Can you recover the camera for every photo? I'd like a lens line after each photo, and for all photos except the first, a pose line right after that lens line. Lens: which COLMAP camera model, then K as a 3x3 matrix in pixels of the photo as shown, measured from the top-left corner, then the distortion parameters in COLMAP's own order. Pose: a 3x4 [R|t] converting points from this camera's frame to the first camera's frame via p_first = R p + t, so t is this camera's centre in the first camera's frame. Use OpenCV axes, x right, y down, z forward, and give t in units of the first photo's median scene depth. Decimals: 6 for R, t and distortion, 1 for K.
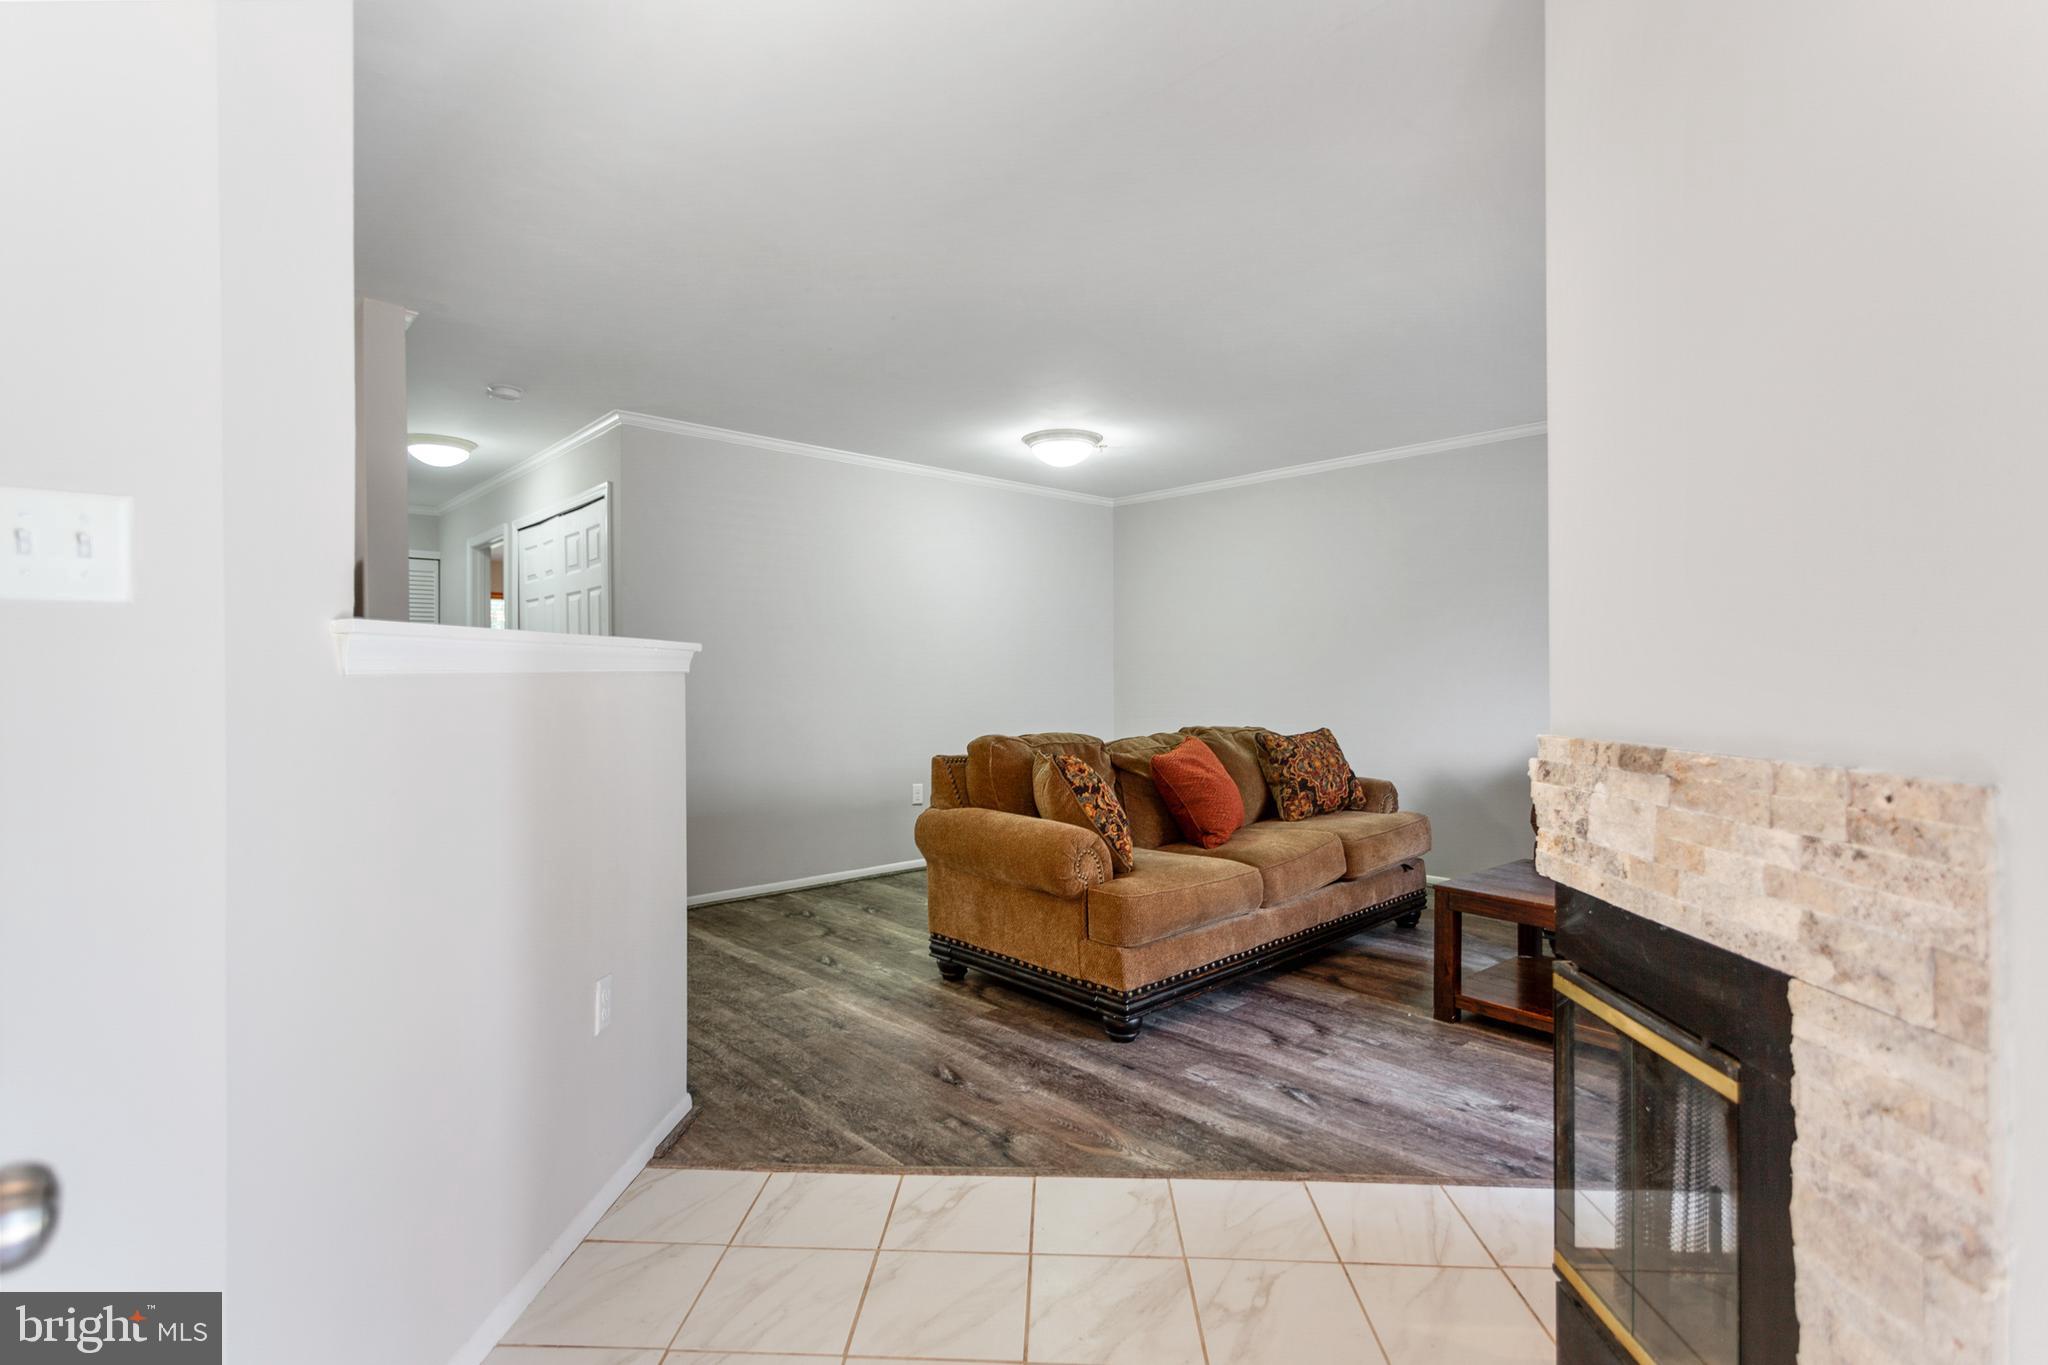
lens RADIAL K [[975.0, 0, 1020.1], [0, 975.0, 668.0], [0, 0, 1]] dist [0.001670, 0.003303]
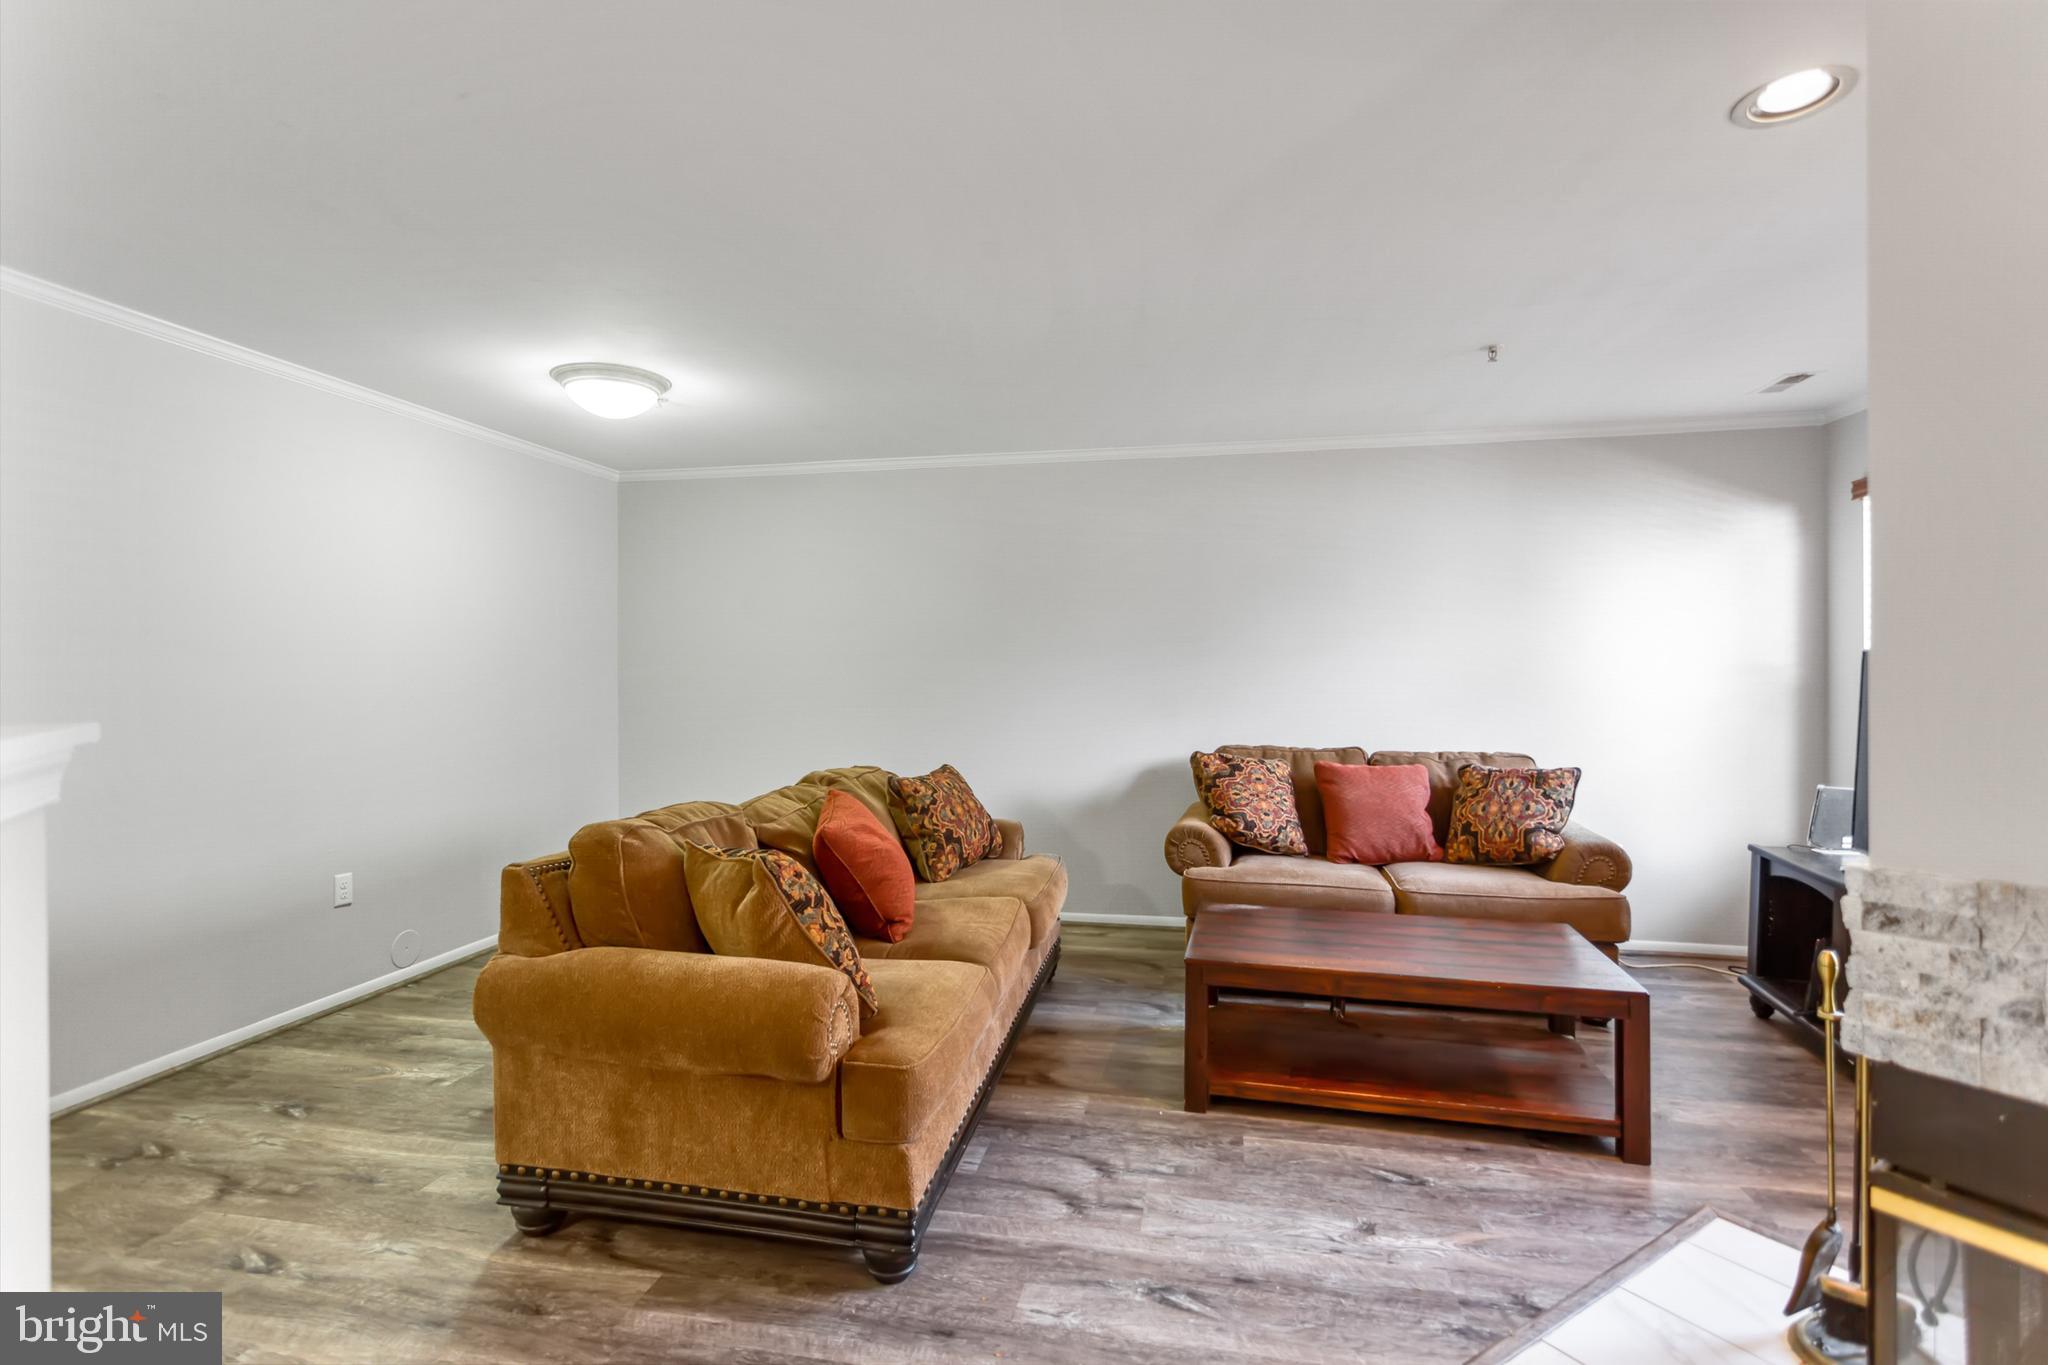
lens RADIAL K [[975.0, 0, 1037.3], [0, 975.0, 672.1], [0, 0, 1]] dist [0.001670, 0.003303]
pose [[0.814664, 0.002958, 0.579925, -0.174812], [-0.005622, 0.999980, 0.002797, -0.032652], [-0.579906, -0.005539, 0.814665, 0.334698]]
